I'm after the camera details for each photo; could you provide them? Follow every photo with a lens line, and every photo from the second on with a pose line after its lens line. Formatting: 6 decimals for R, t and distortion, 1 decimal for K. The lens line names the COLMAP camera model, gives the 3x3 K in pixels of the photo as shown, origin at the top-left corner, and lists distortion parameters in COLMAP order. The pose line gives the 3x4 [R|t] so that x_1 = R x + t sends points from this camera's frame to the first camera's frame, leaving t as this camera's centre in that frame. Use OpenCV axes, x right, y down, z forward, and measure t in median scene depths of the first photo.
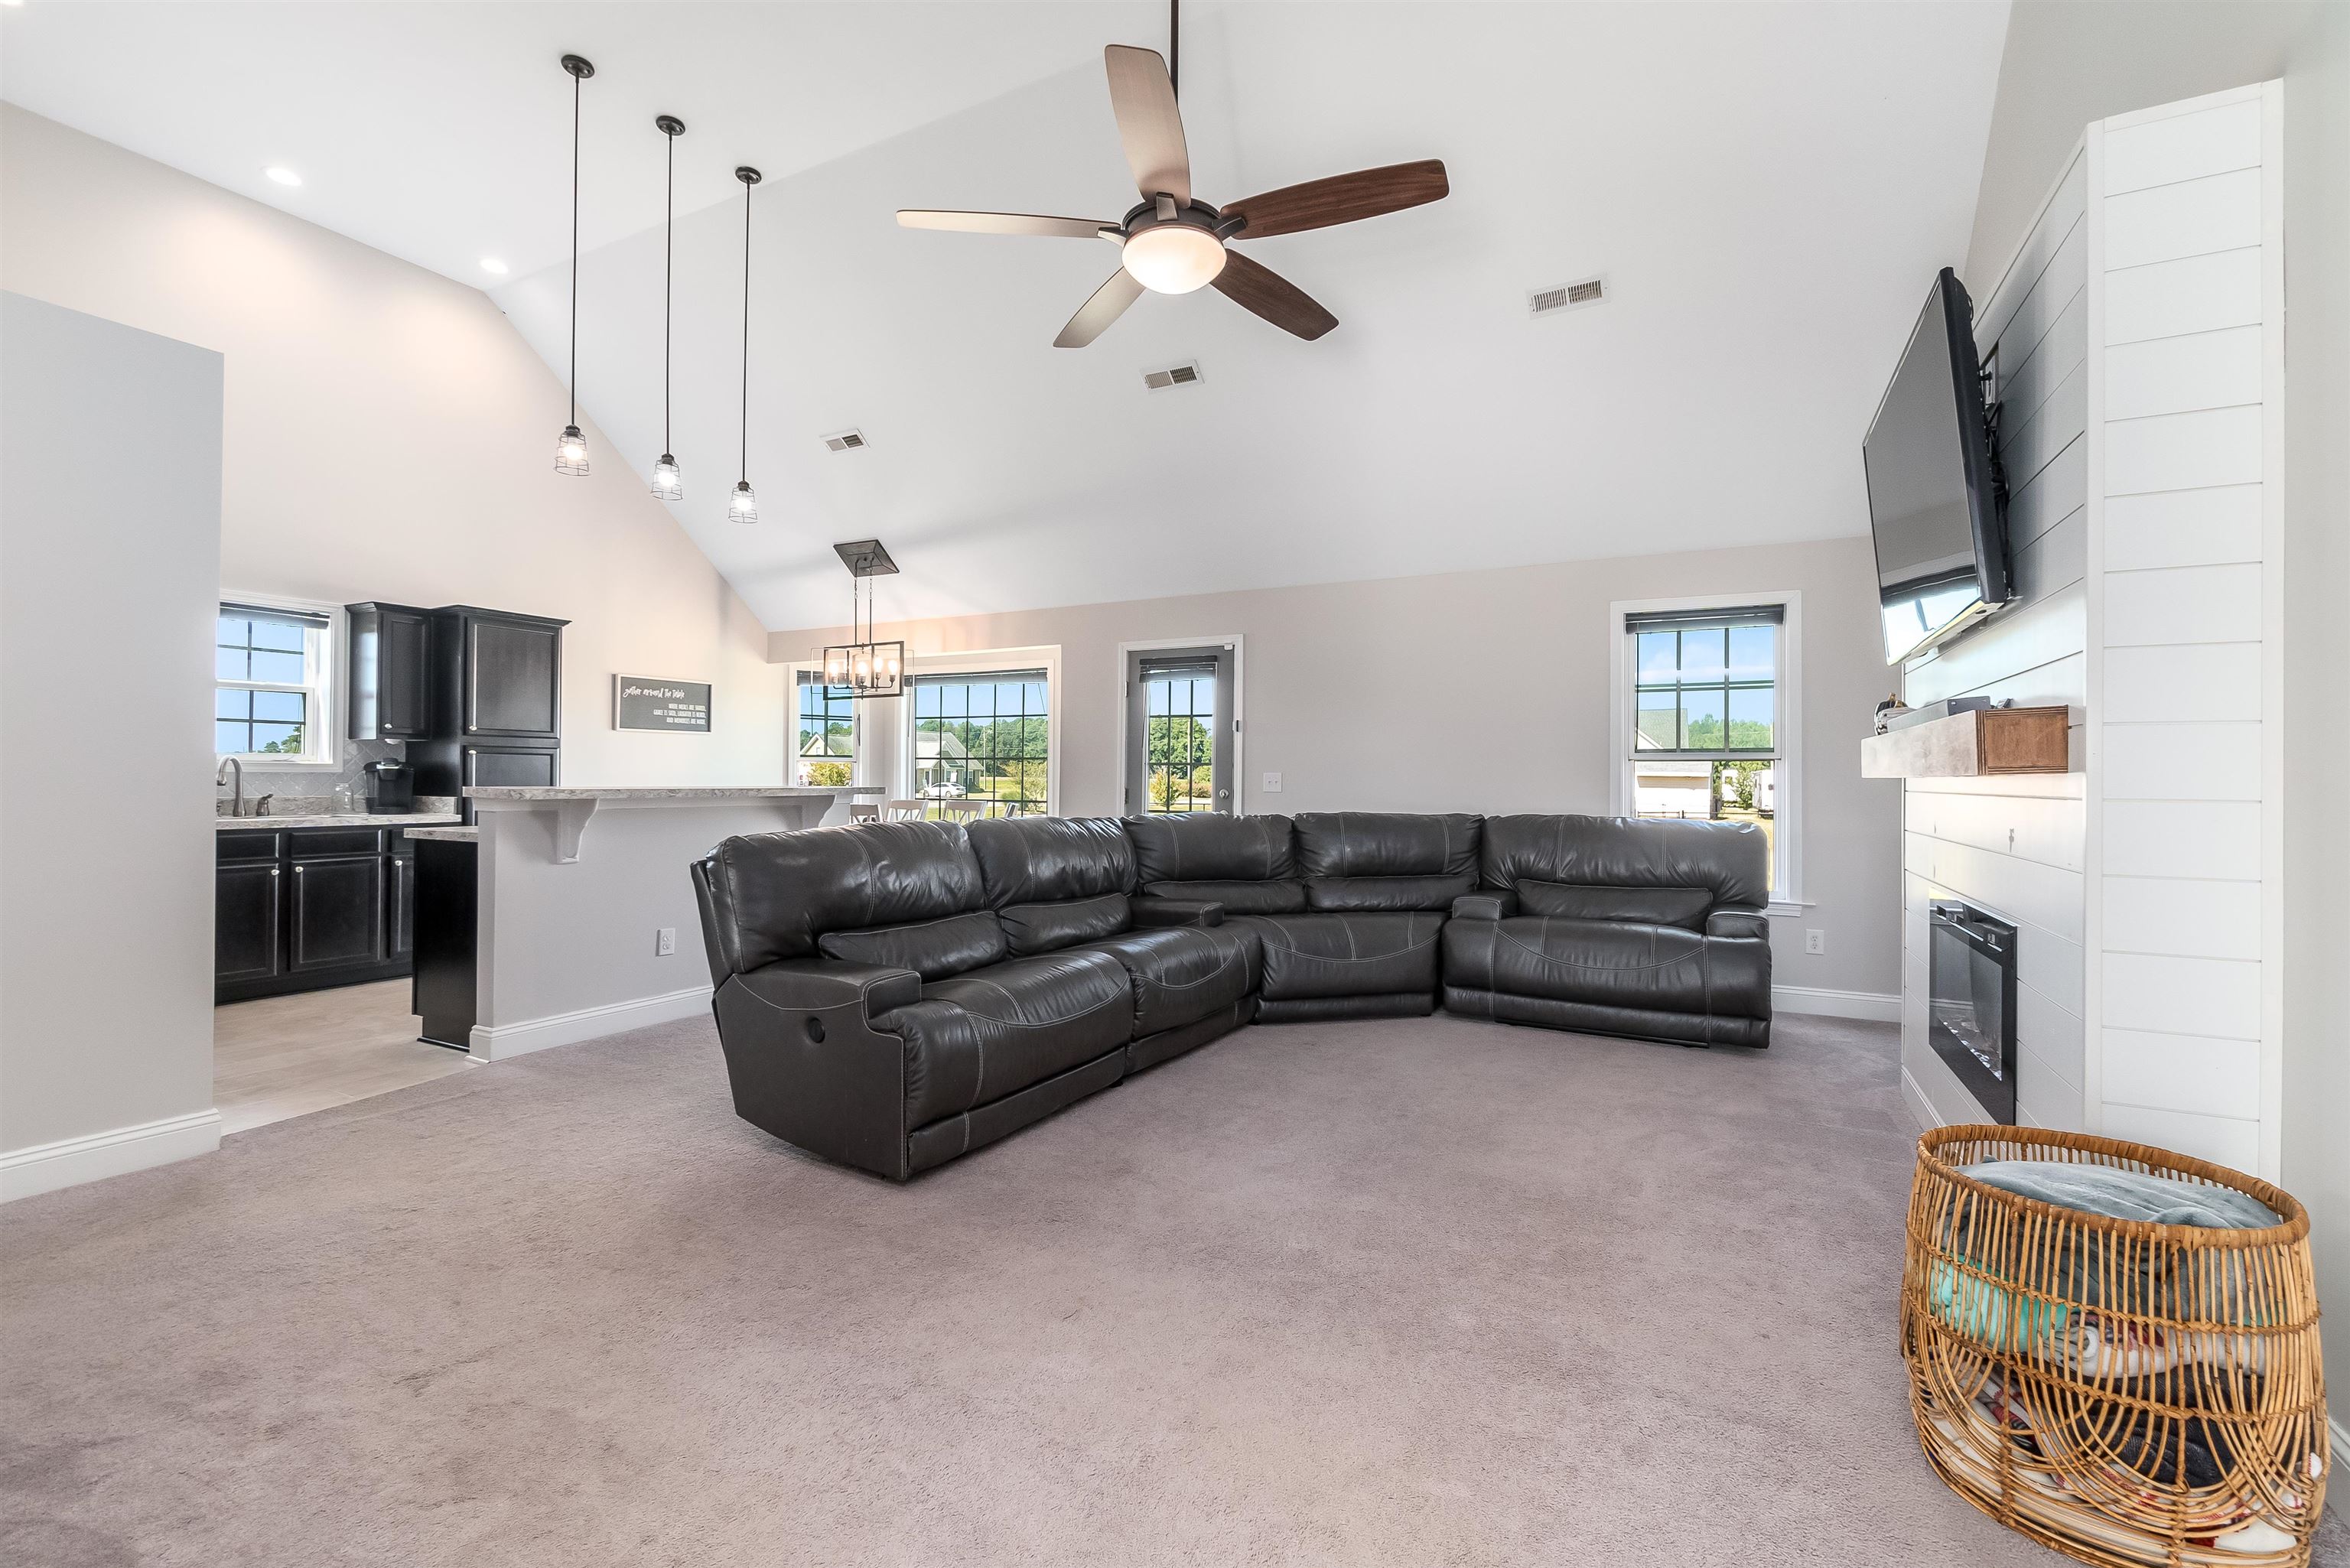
lens RADIAL K [[1020.8, 0, 1168.5], [0, 1020.8, 771.3], [0, 0, 1]] dist [-0.007871, 0.002552]
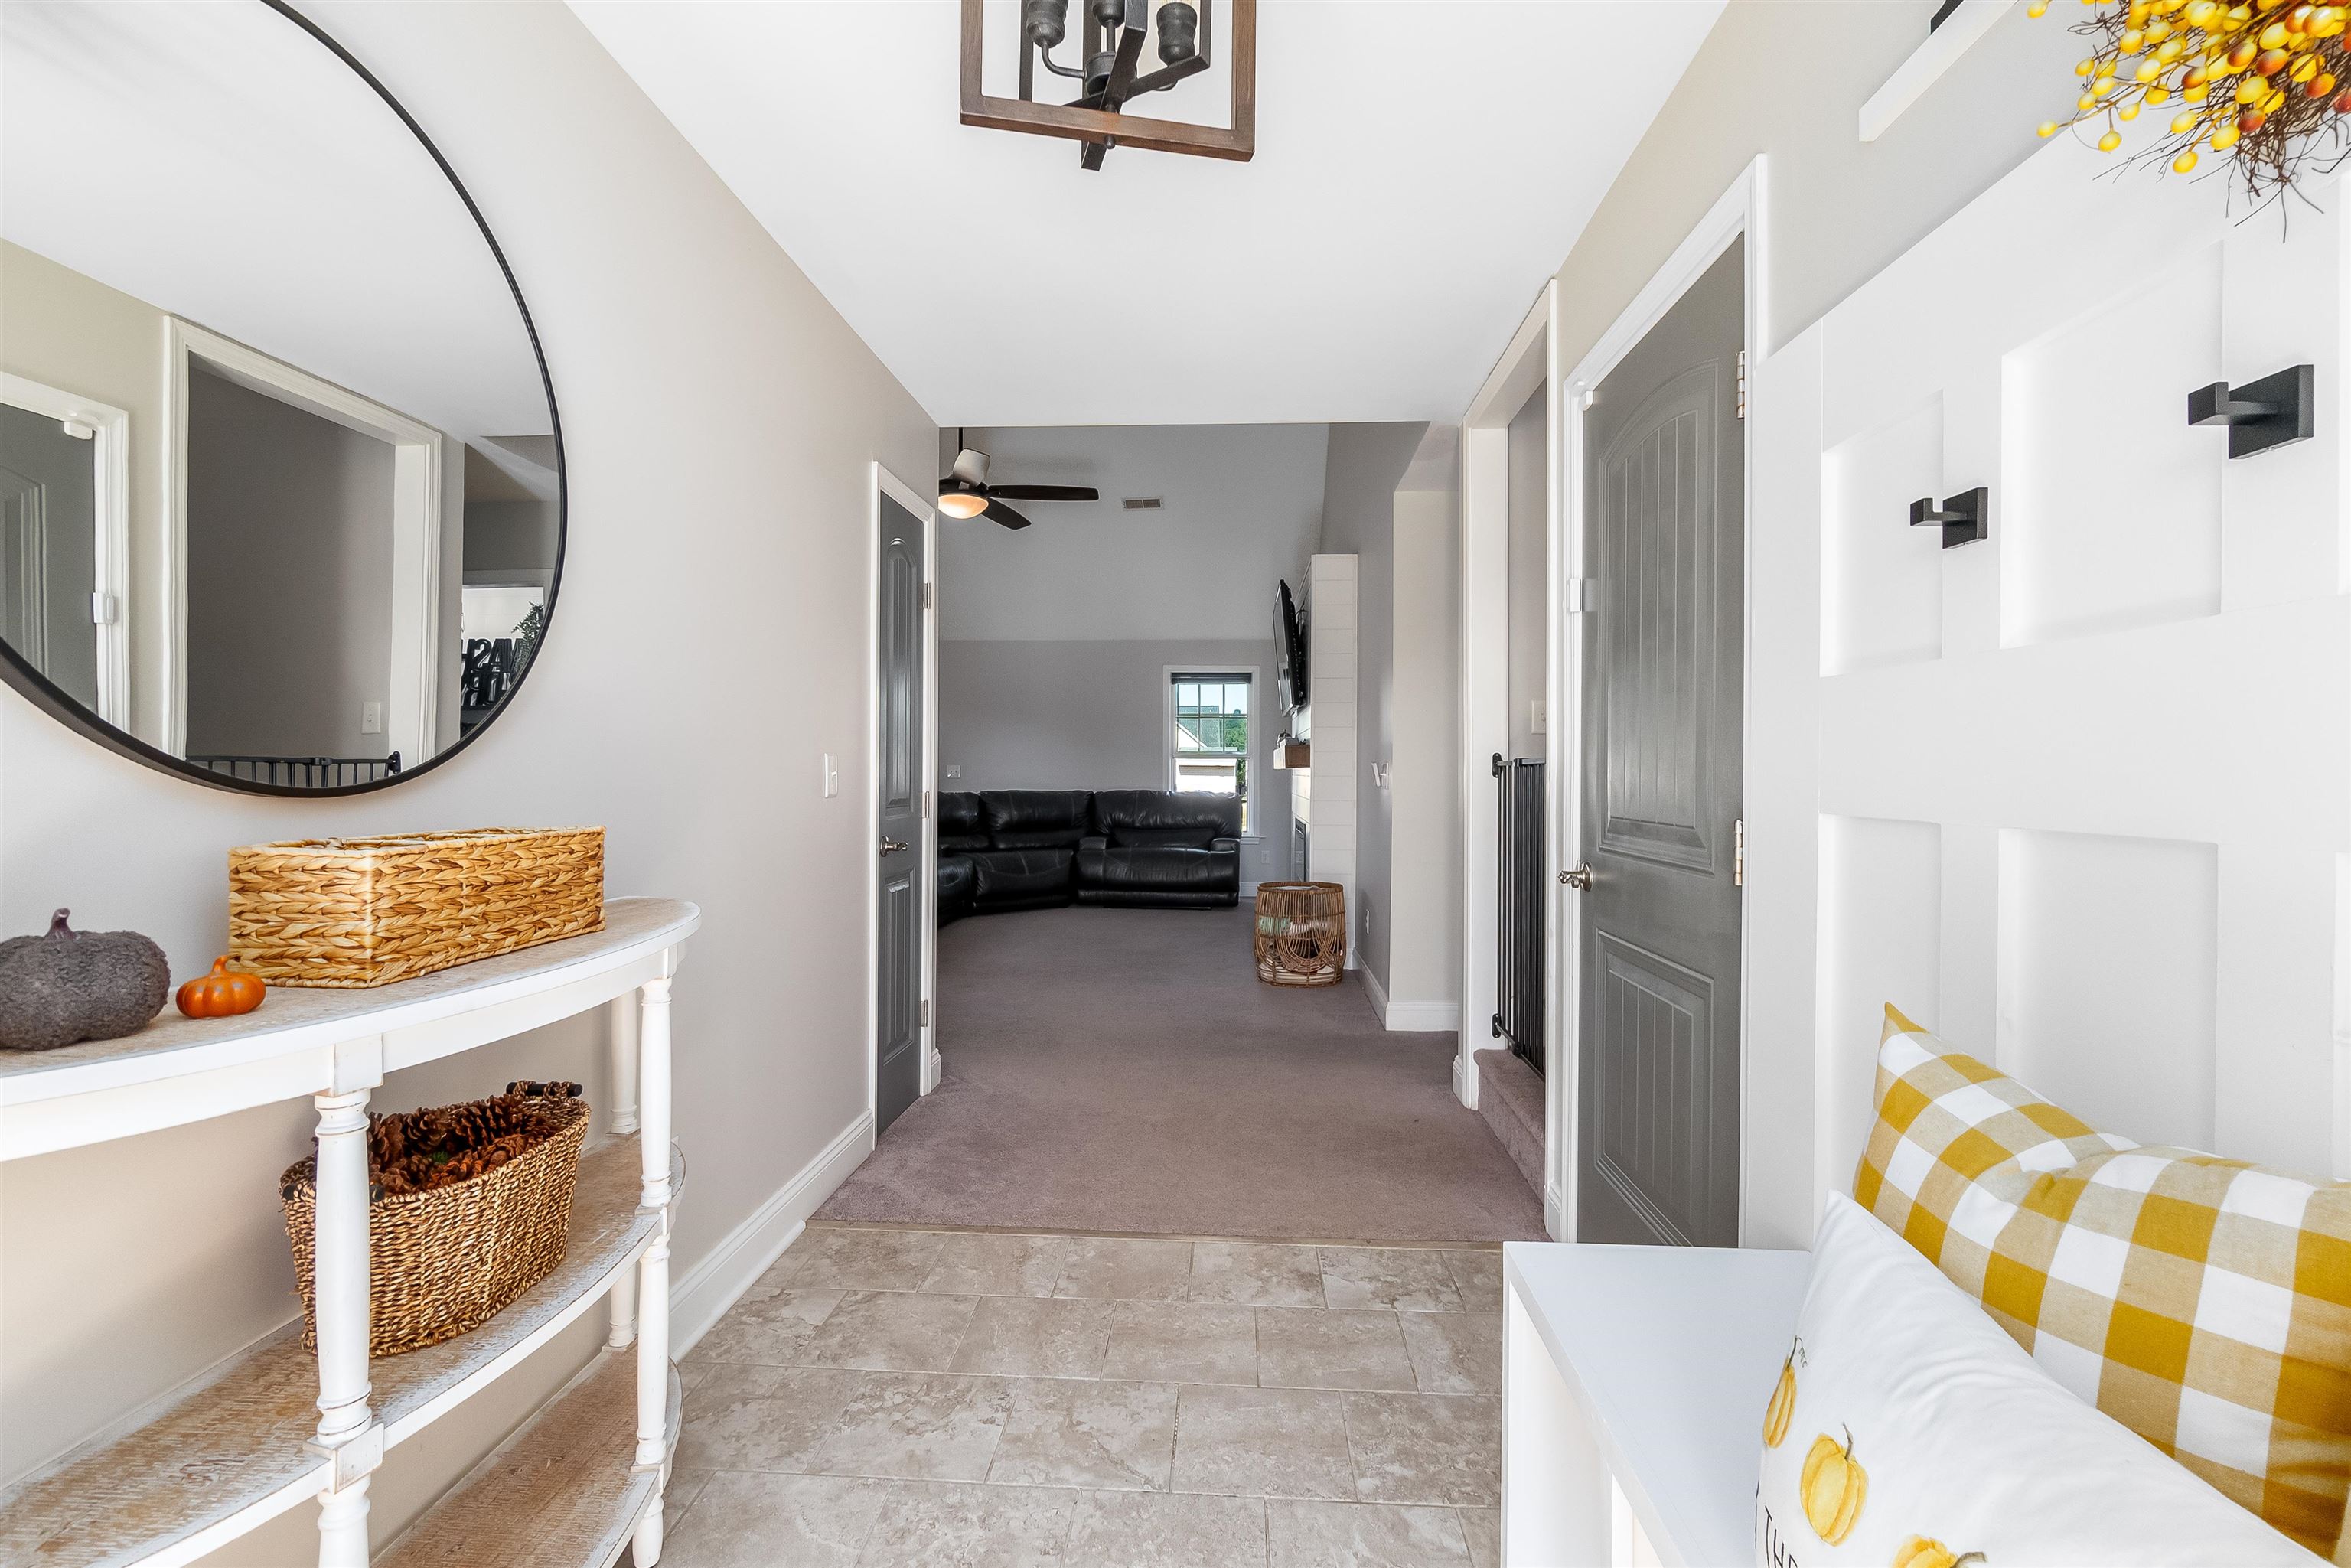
lens RADIAL K [[1021.3, 0, 1171.6], [0, 1021.3, 776.2], [0, 0, 1]] dist [-0.007871, 0.002552]
pose [[0.911376, -0.006196, 0.411528, -0.261159], [-0.000423, 0.999872, 0.015991, -0.008159], [-0.411574, -0.014747, 0.911257, -0.571539]]
